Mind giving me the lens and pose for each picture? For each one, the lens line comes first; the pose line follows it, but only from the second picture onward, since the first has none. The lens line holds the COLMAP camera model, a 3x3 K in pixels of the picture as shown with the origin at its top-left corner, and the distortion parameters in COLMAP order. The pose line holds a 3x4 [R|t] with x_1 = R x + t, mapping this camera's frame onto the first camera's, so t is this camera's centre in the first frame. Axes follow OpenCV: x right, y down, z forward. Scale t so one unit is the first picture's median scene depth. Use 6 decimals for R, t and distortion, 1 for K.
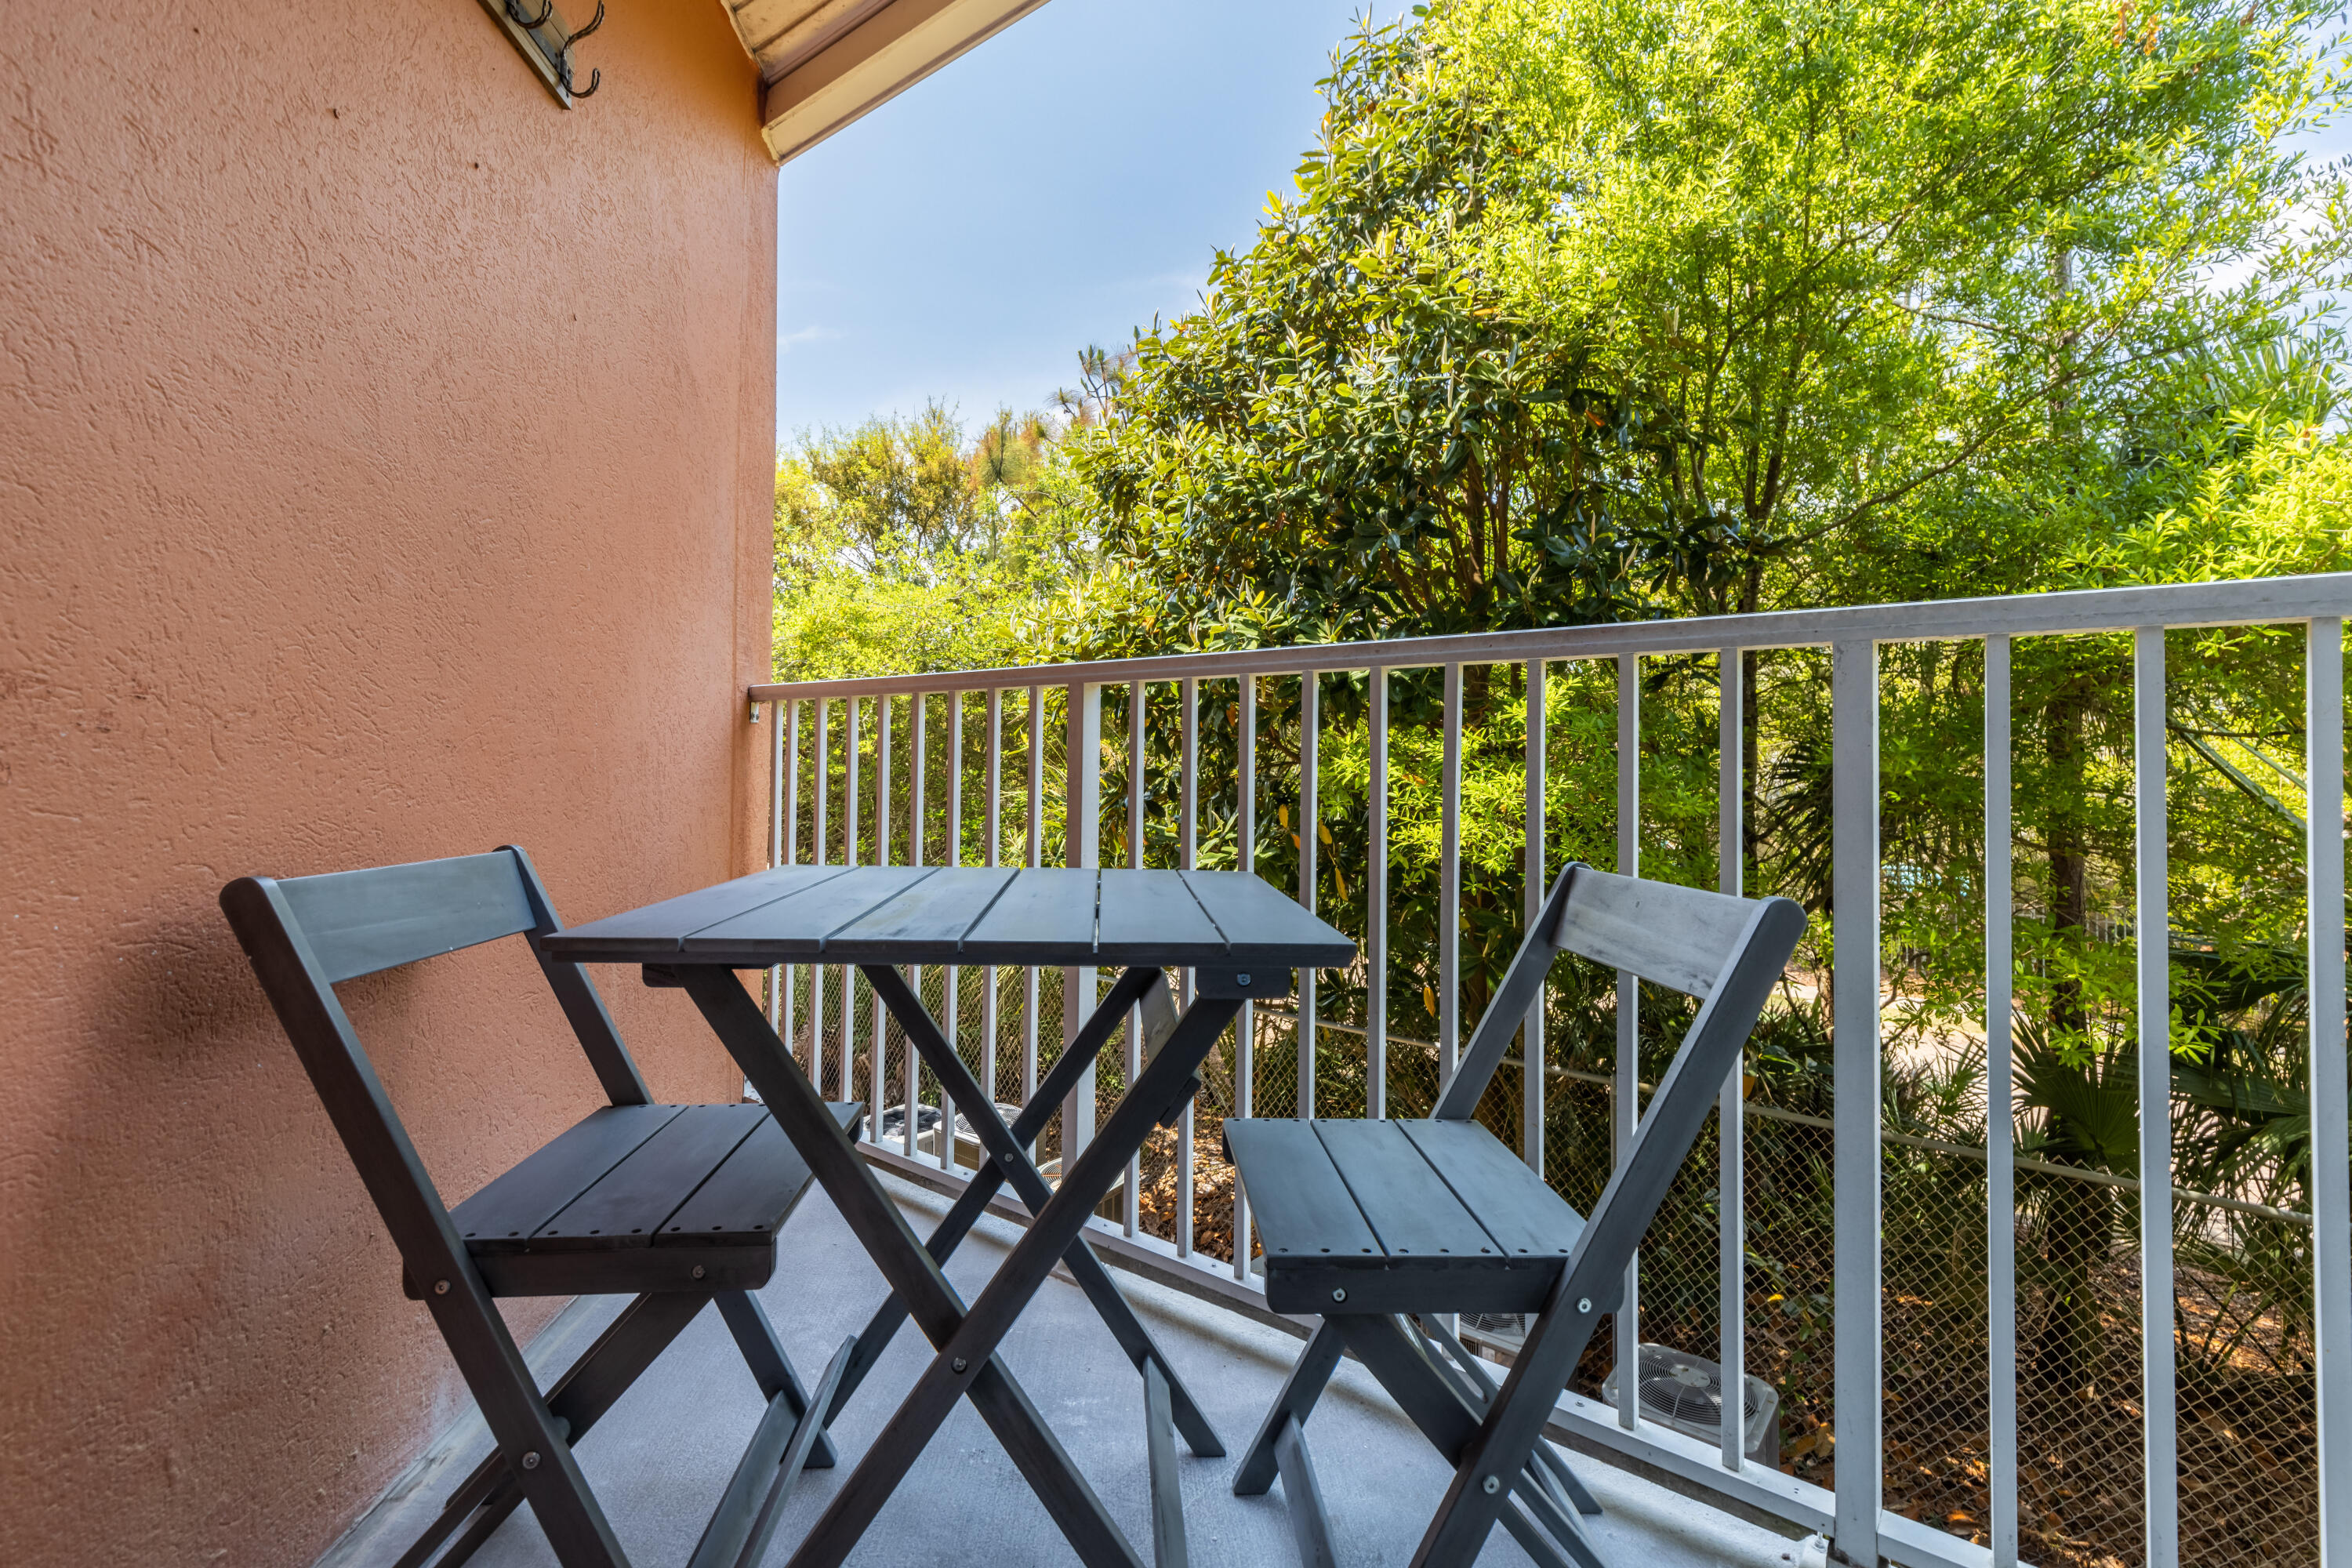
lens RADIAL K [[1098.7, 0, 1179.4], [0, 1098.7, 726.8], [0, 0, 1]] dist [0.004120, 0.001035]
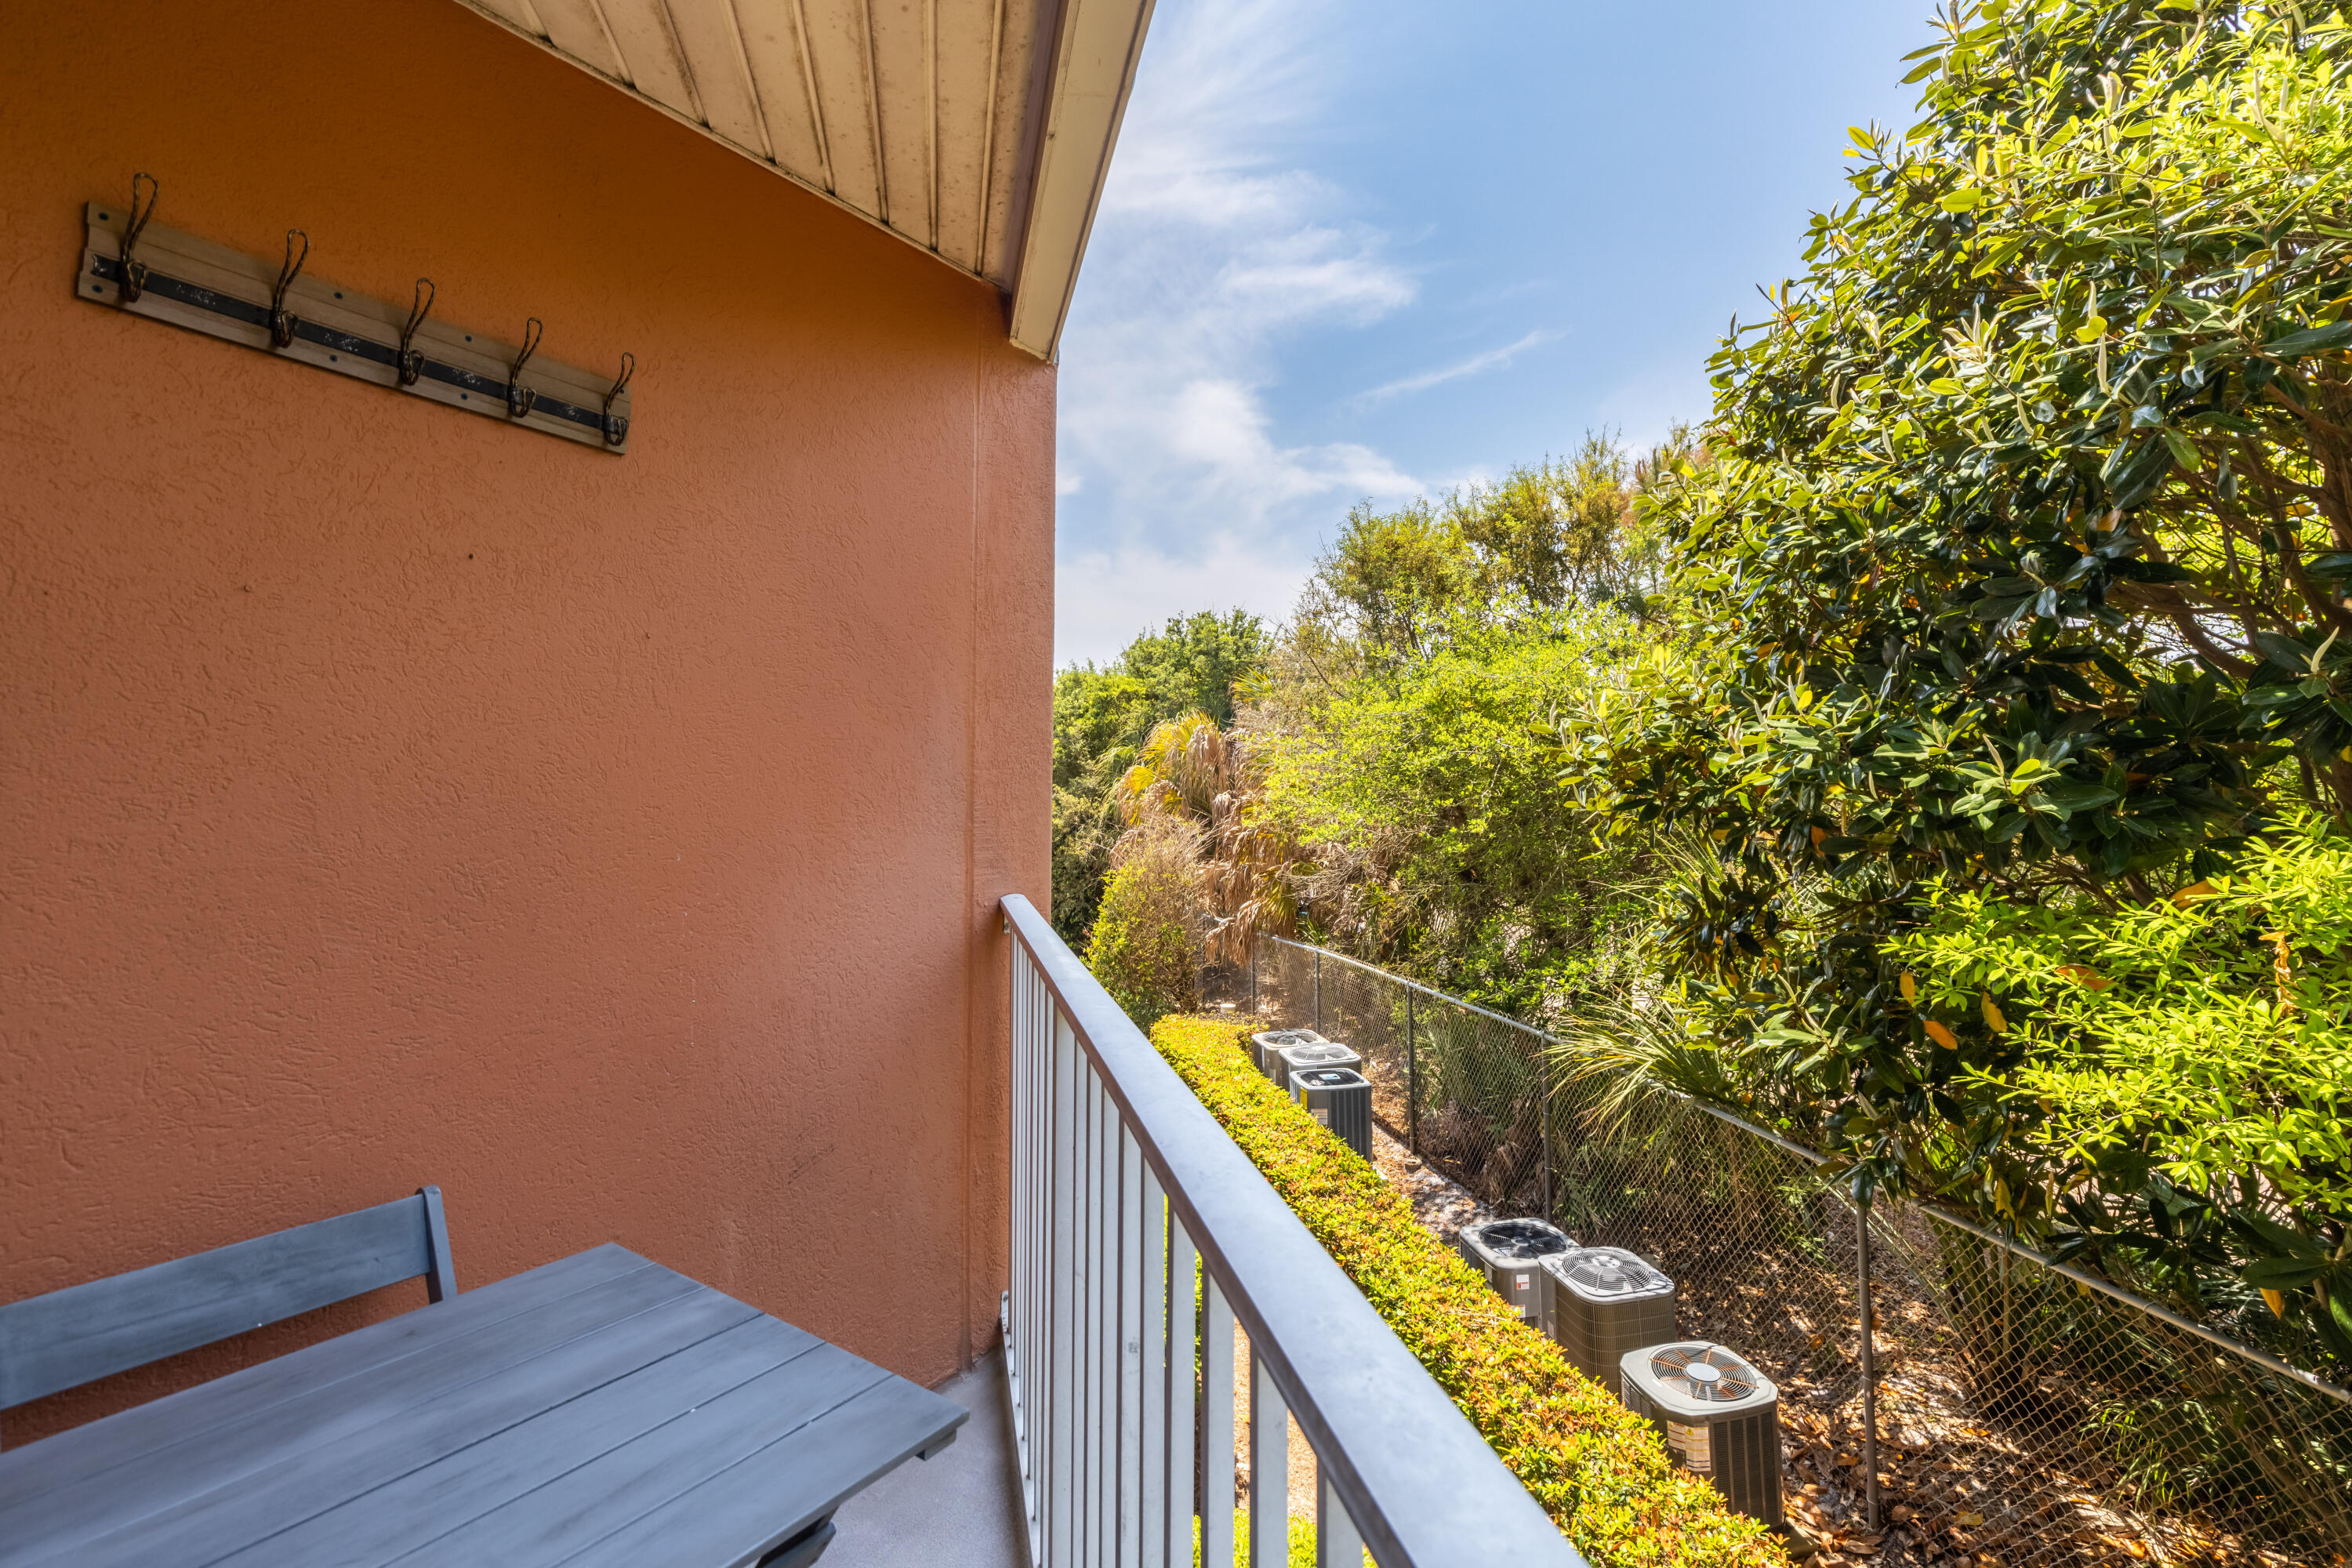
lens RADIAL K [[1098.7, 0, 1179.4], [0, 1098.7, 726.8], [0, 0, 1]] dist [0.004120, 0.001035]
pose [[0.783869, -0.036823, -0.619834, 0.191645], [0.023655, 0.999286, -0.029451, -0.085078], [0.620476, 0.008423, 0.784180, 0.169793]]
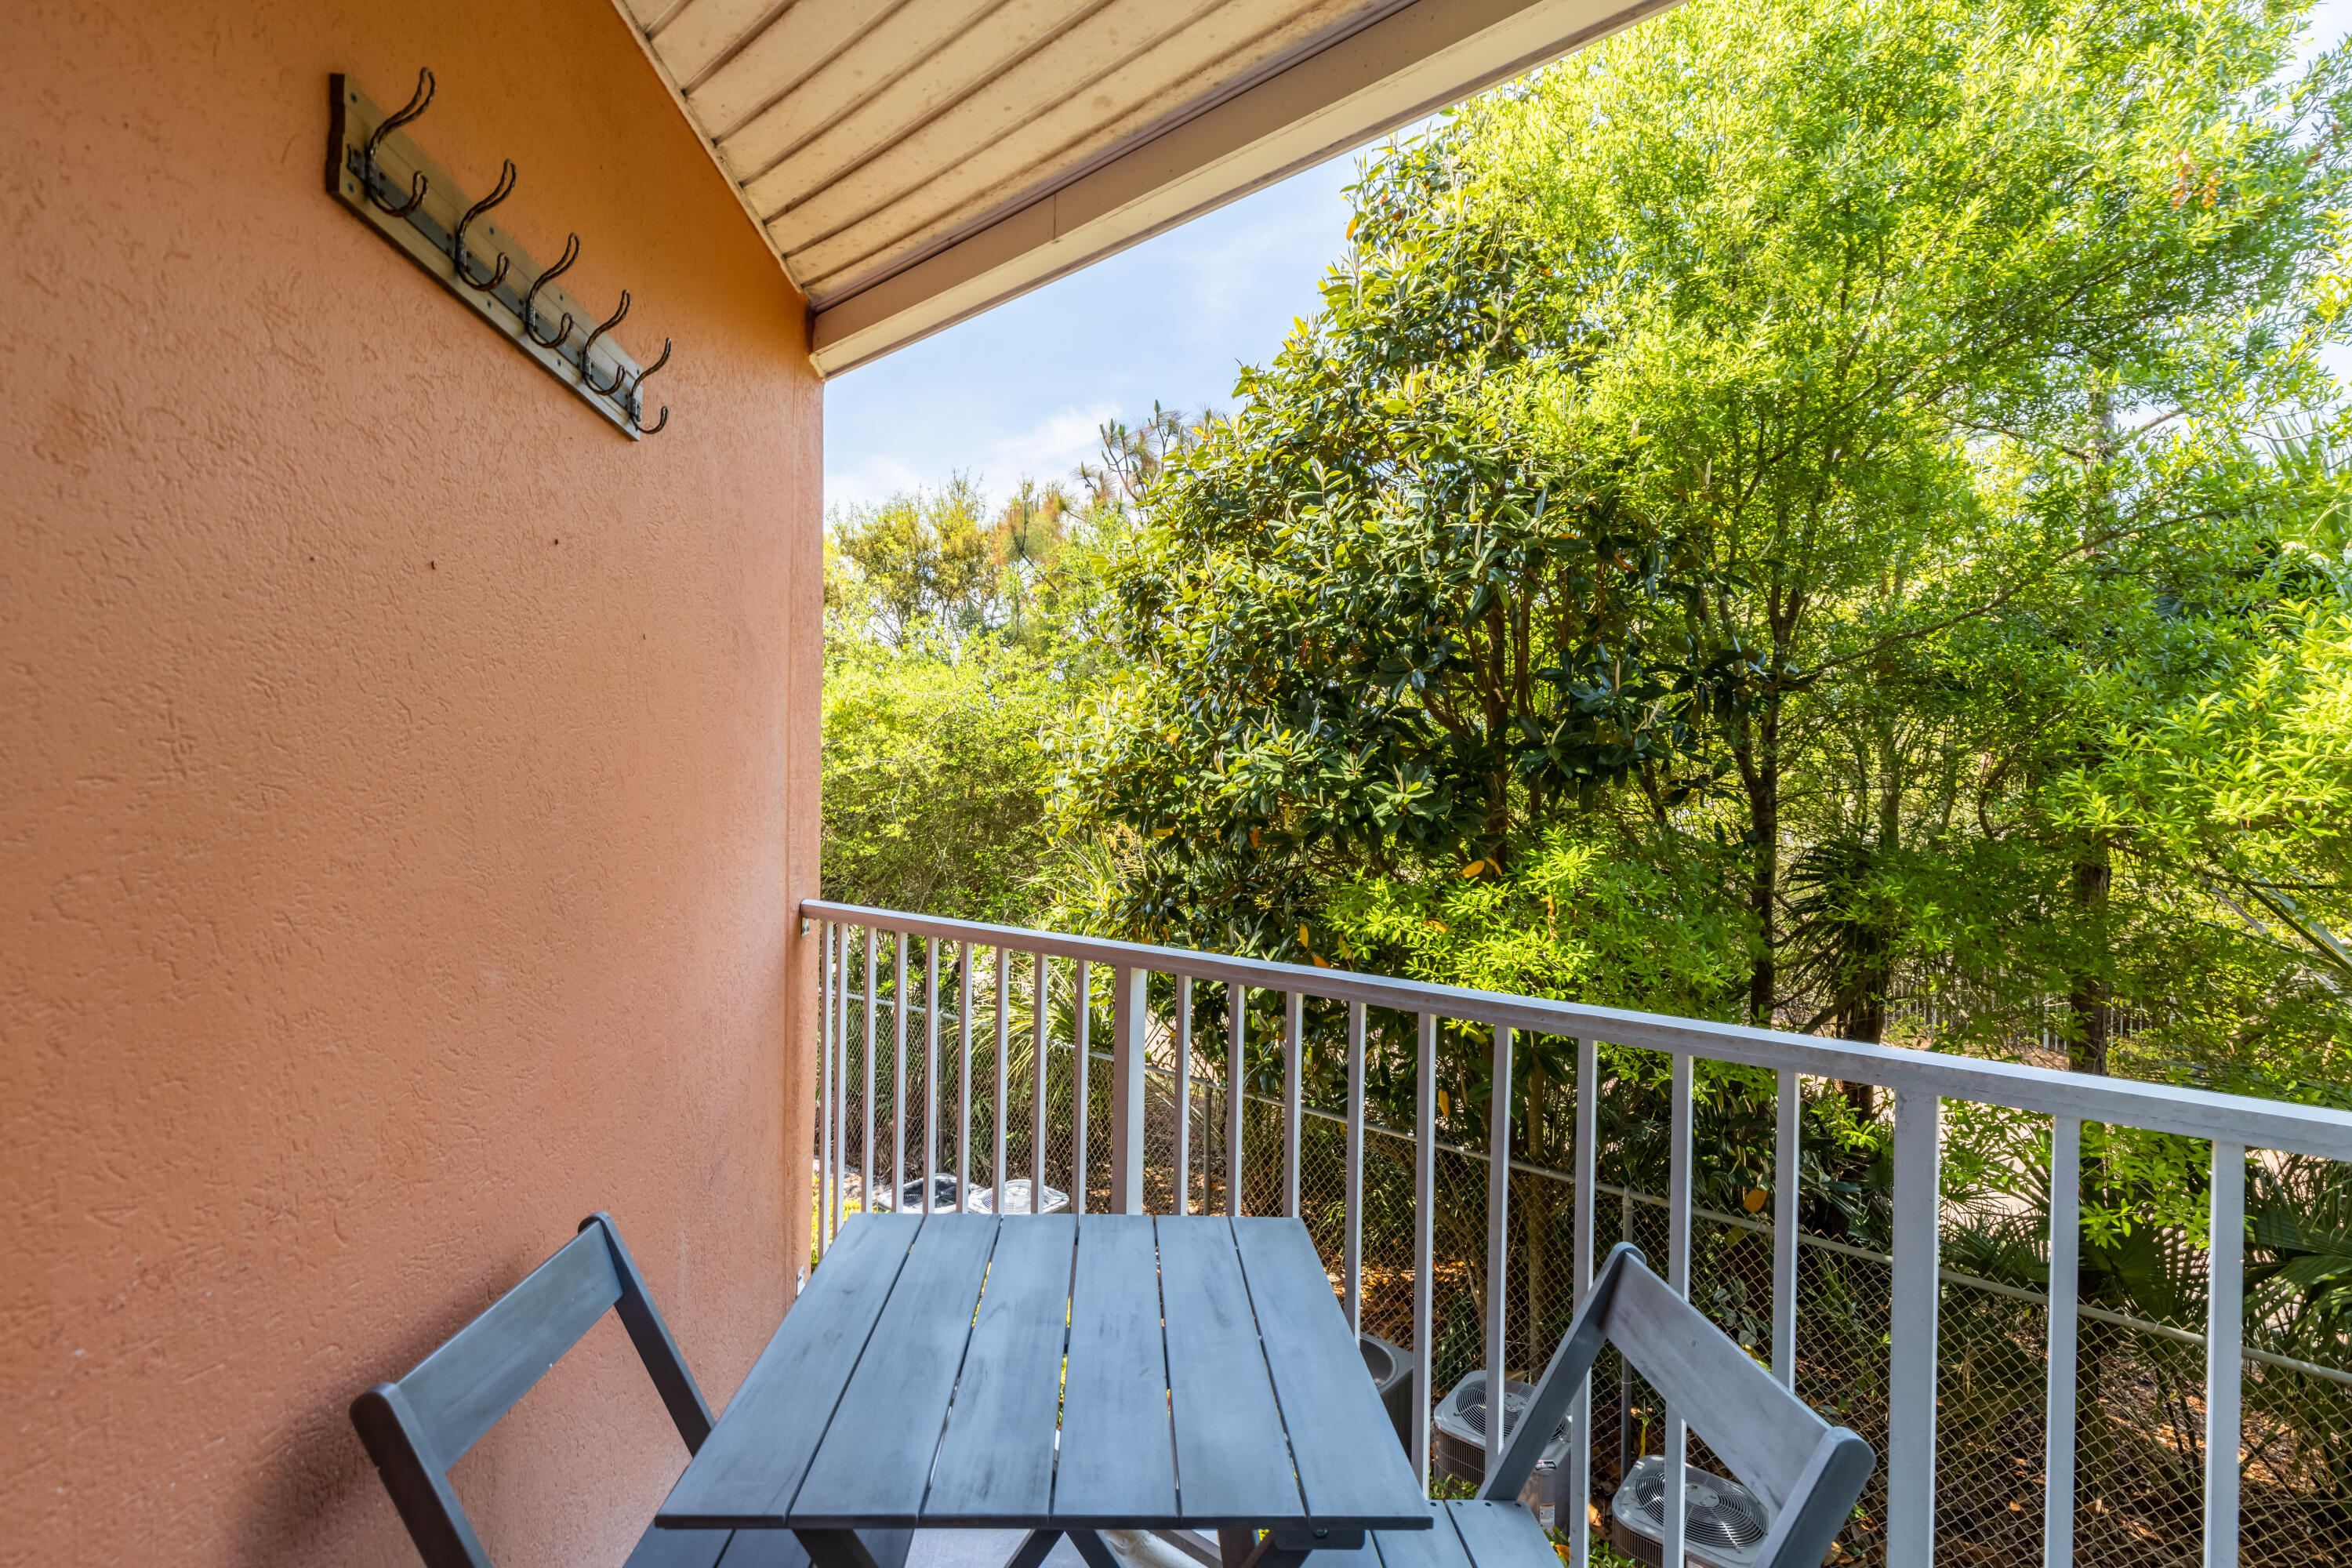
lens RADIAL K [[1075.1, 0, 1160.2], [0, 1075.1, 789.6], [0, 0, 1]] dist [0.007481, 0.000104]
pose [[0.999547, 0.005101, -0.029672, -0.012348], [-0.004234, 0.999564, 0.029218, -0.093060], [0.029808, -0.029079, 0.999133, 0.000070]]
